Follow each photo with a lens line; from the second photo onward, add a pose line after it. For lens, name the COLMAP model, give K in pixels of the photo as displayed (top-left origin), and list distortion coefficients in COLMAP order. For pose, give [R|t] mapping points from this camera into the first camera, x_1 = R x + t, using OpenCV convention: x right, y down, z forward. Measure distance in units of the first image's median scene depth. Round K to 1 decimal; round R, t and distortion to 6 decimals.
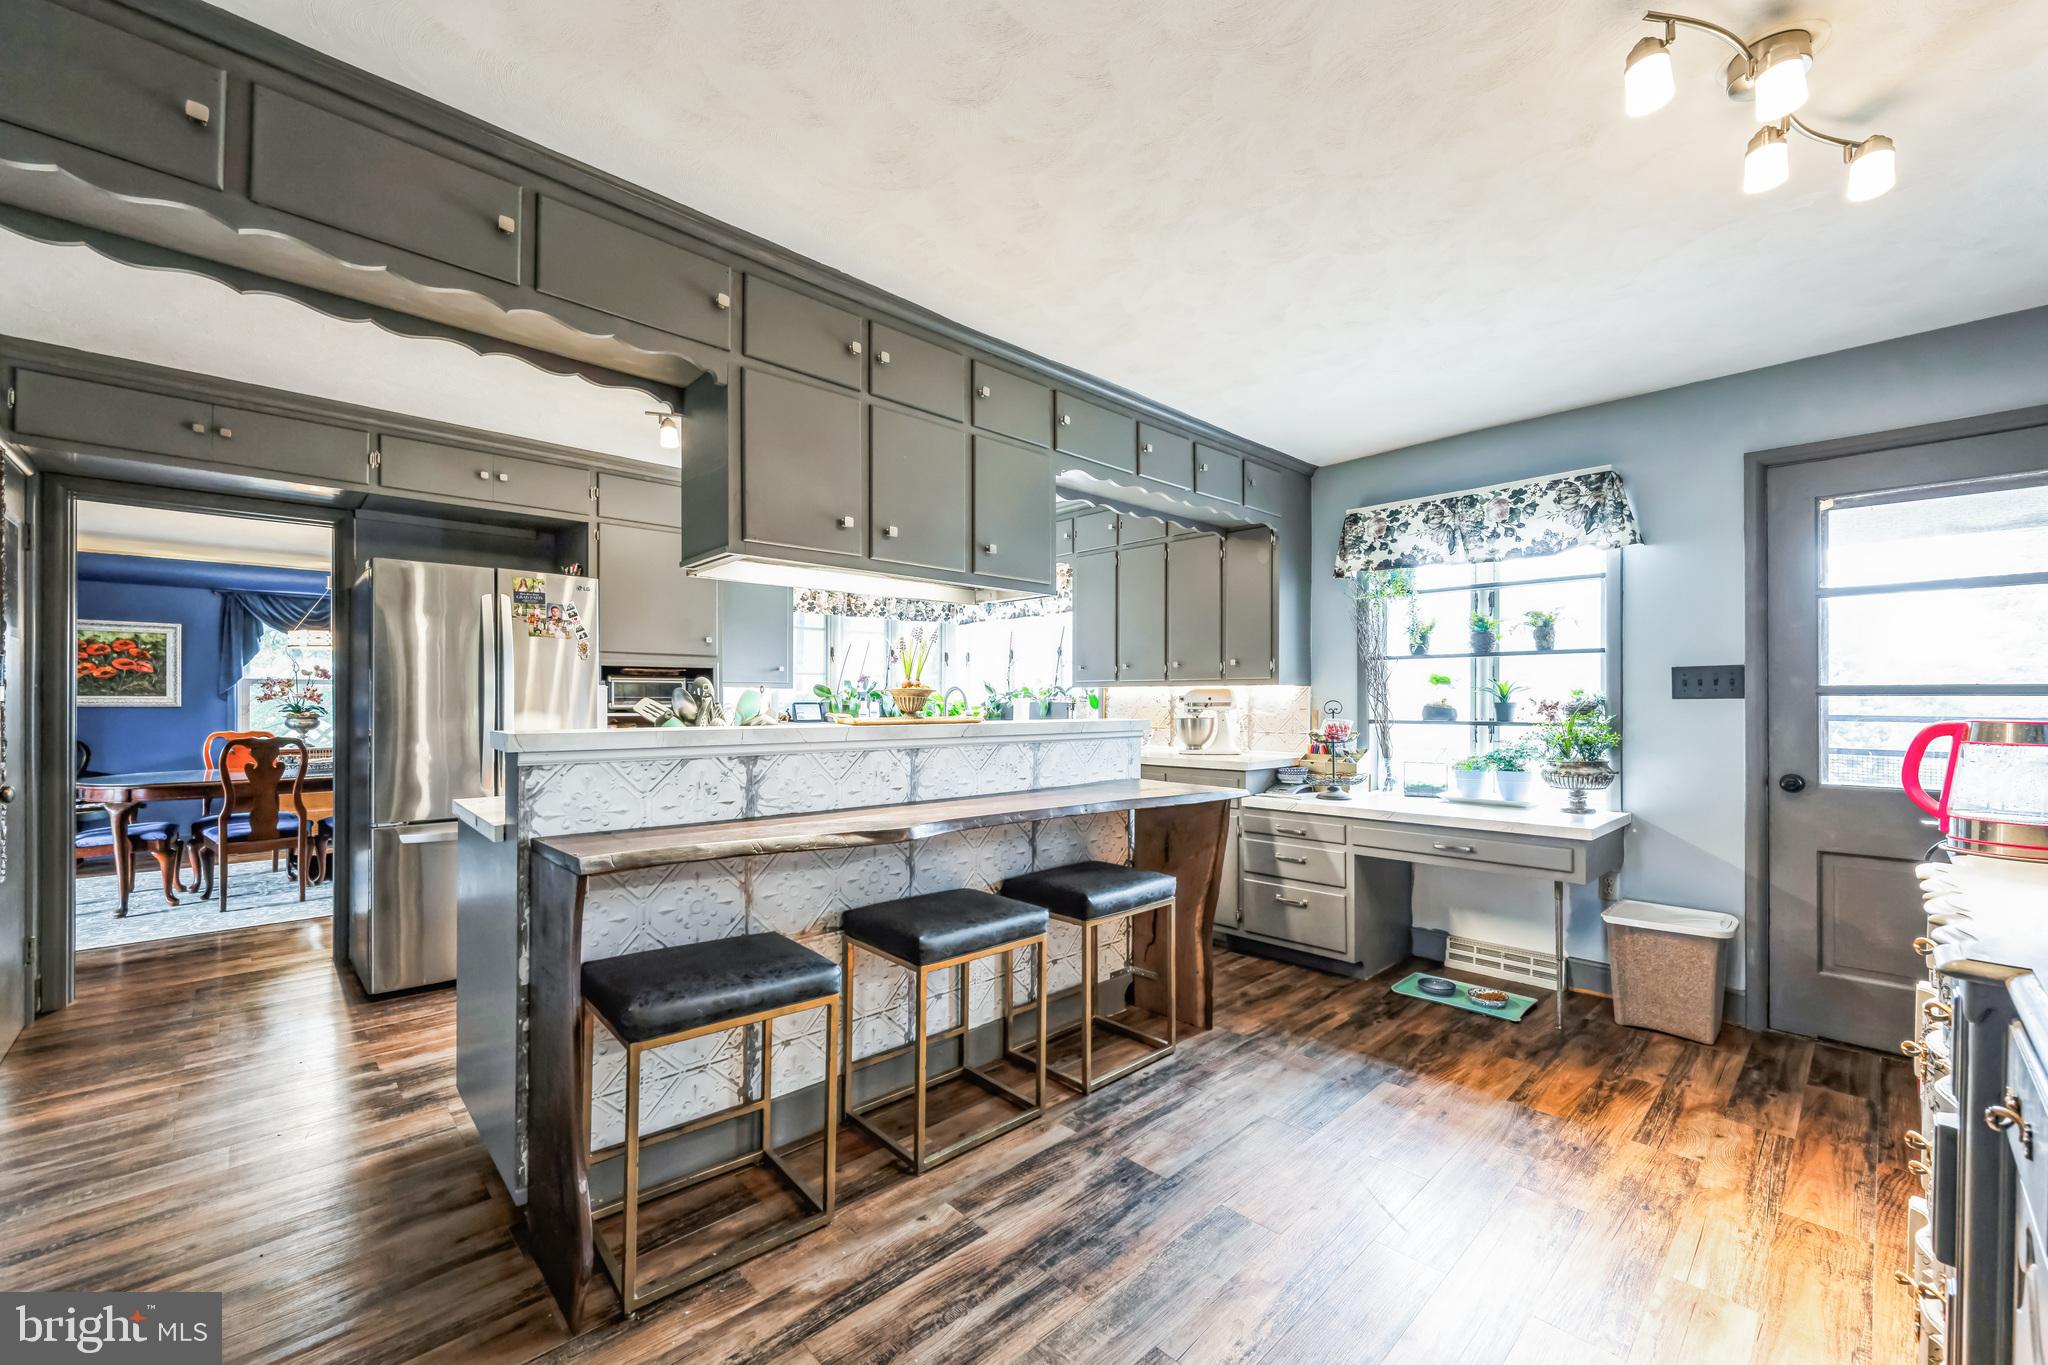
lens RADIAL K [[819.7, 0, 1032.3], [0, 819.7, 693.9], [0, 0, 1]] dist [0.000607, -0.000466]
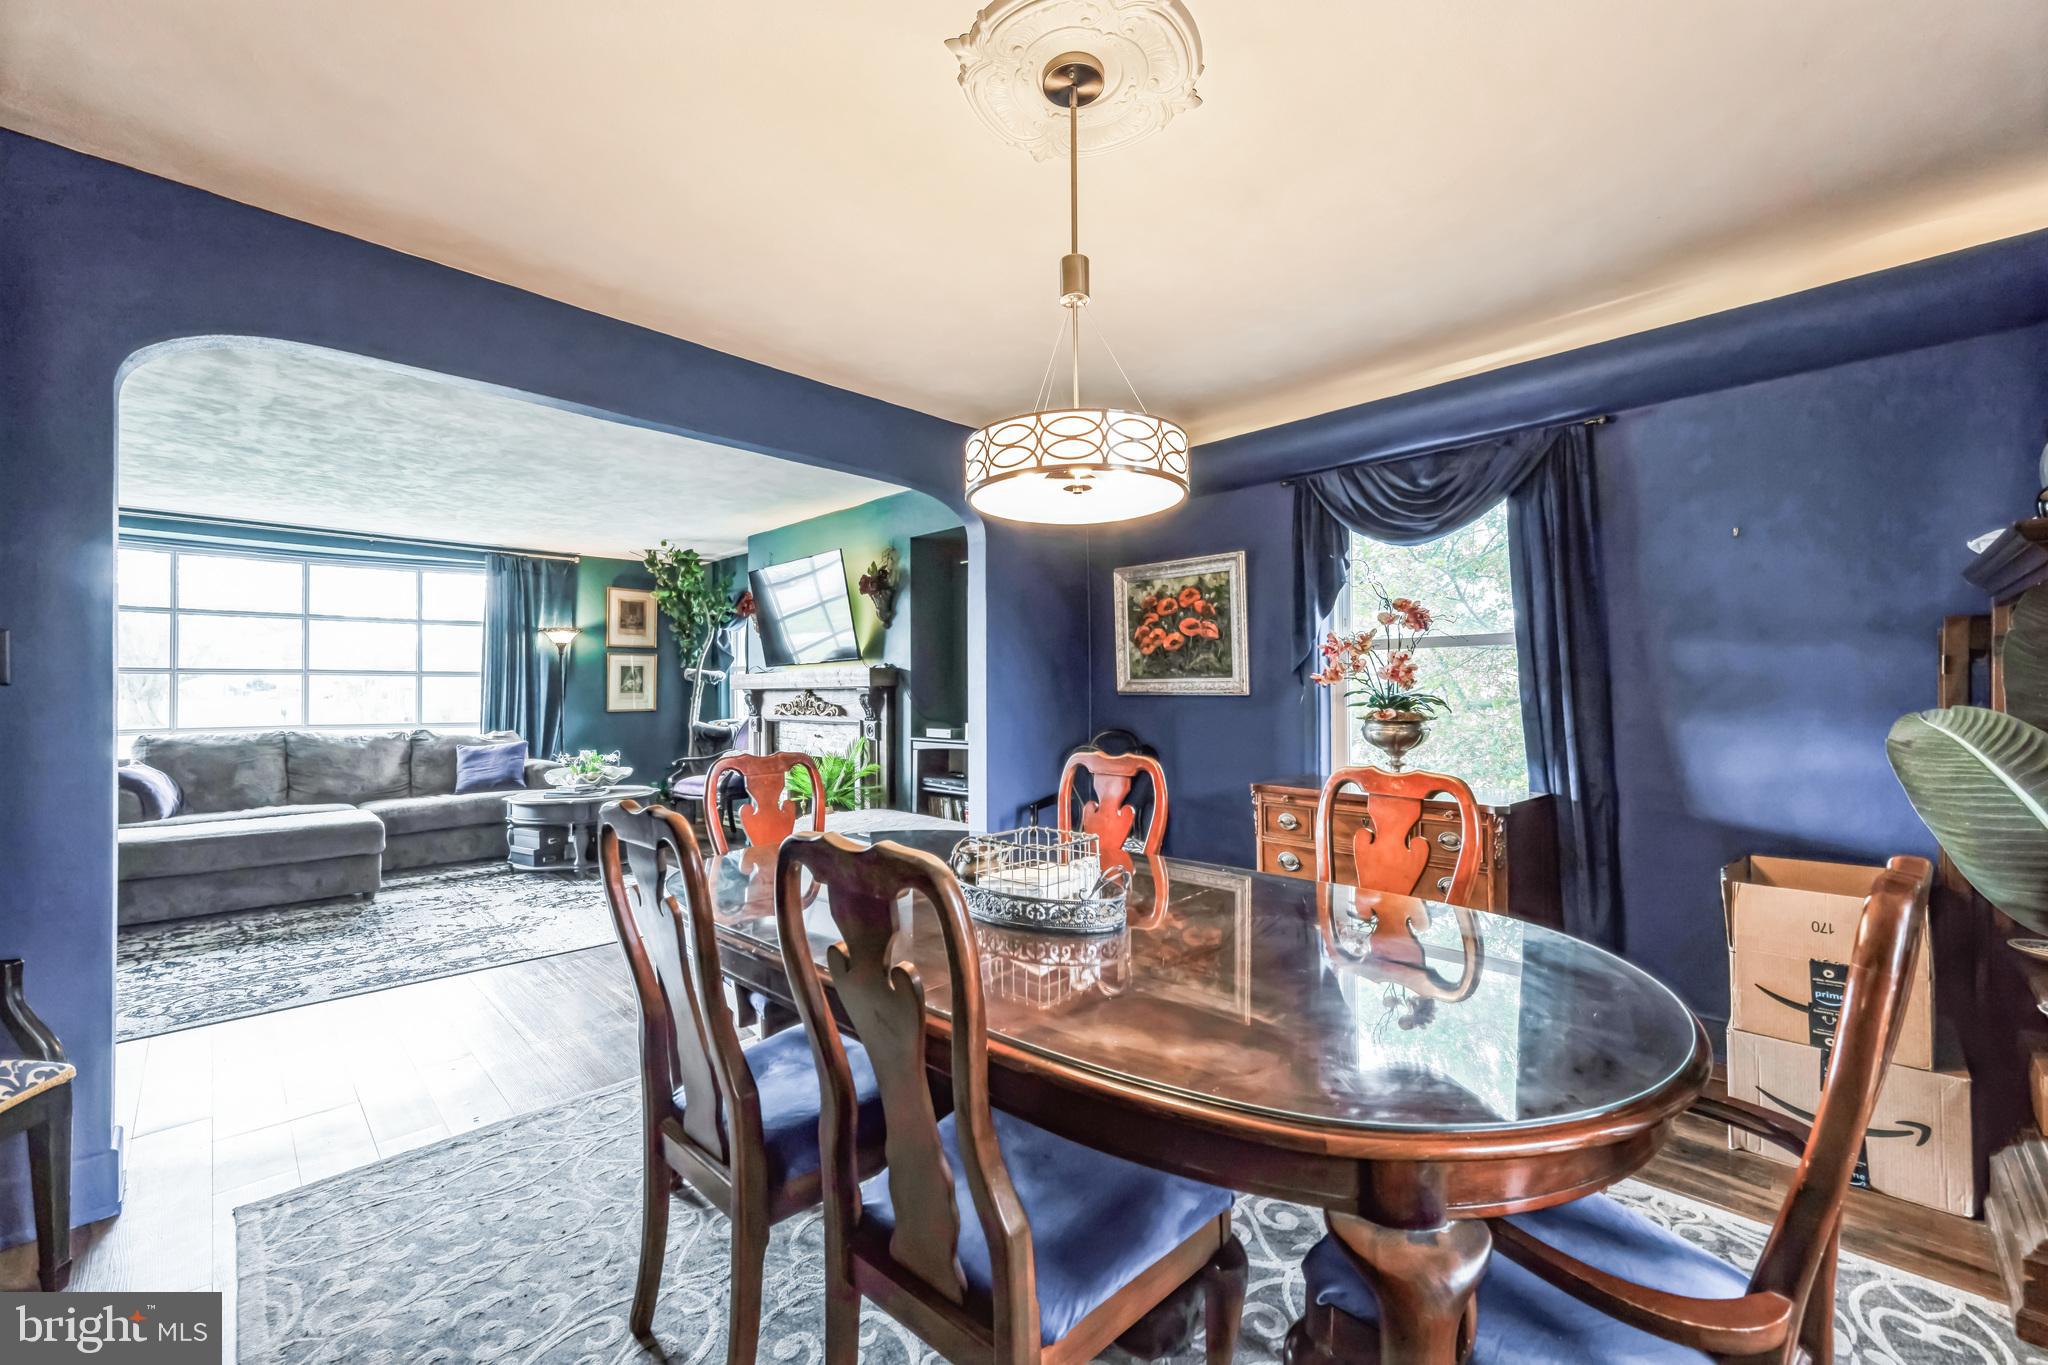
lens RADIAL K [[819.7, 0, 1032.3], [0, 819.7, 693.9], [0, 0, 1]] dist [0.000607, -0.000466]
pose [[0.008603, 0.001296, -0.999962, -0.489050], [0.011406, 0.999934, 0.001394, 0.012353], [0.999898, -0.011418, 0.008588, 0.879967]]
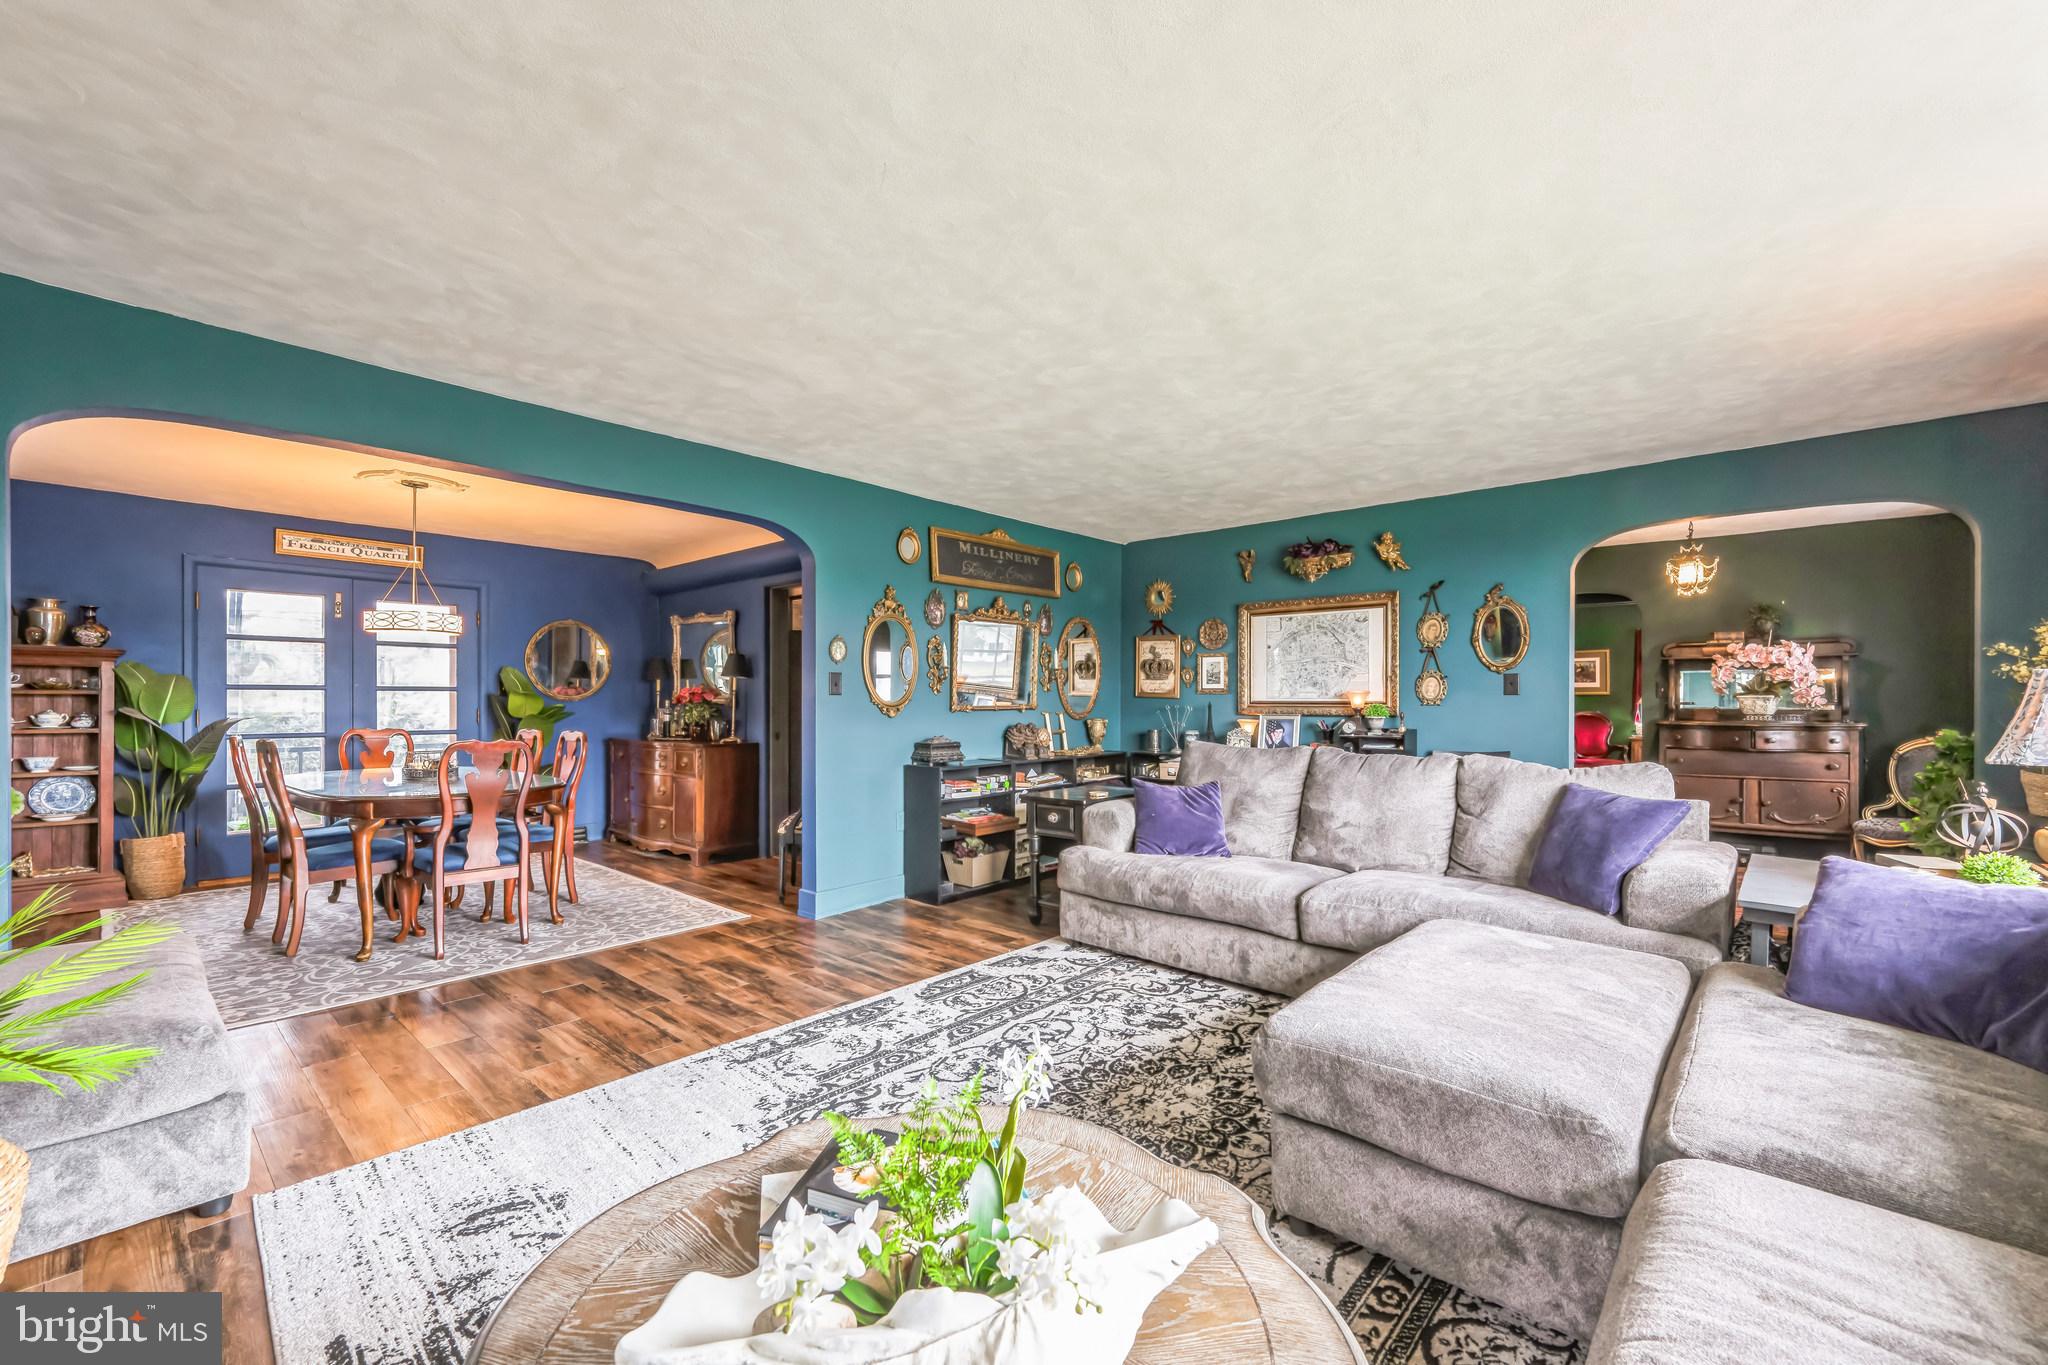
lens RADIAL K [[819.7, 0, 1032.3], [0, 819.7, 693.9], [0, 0, 1]] dist [0.000607, -0.000466]
pose [[-0.068254, 0.005937, 0.997650, -1.547648], [-0.004926, 0.999968, -0.006288, 0.007724], [-0.997656, -0.005343, -0.068222, 0.381512]]
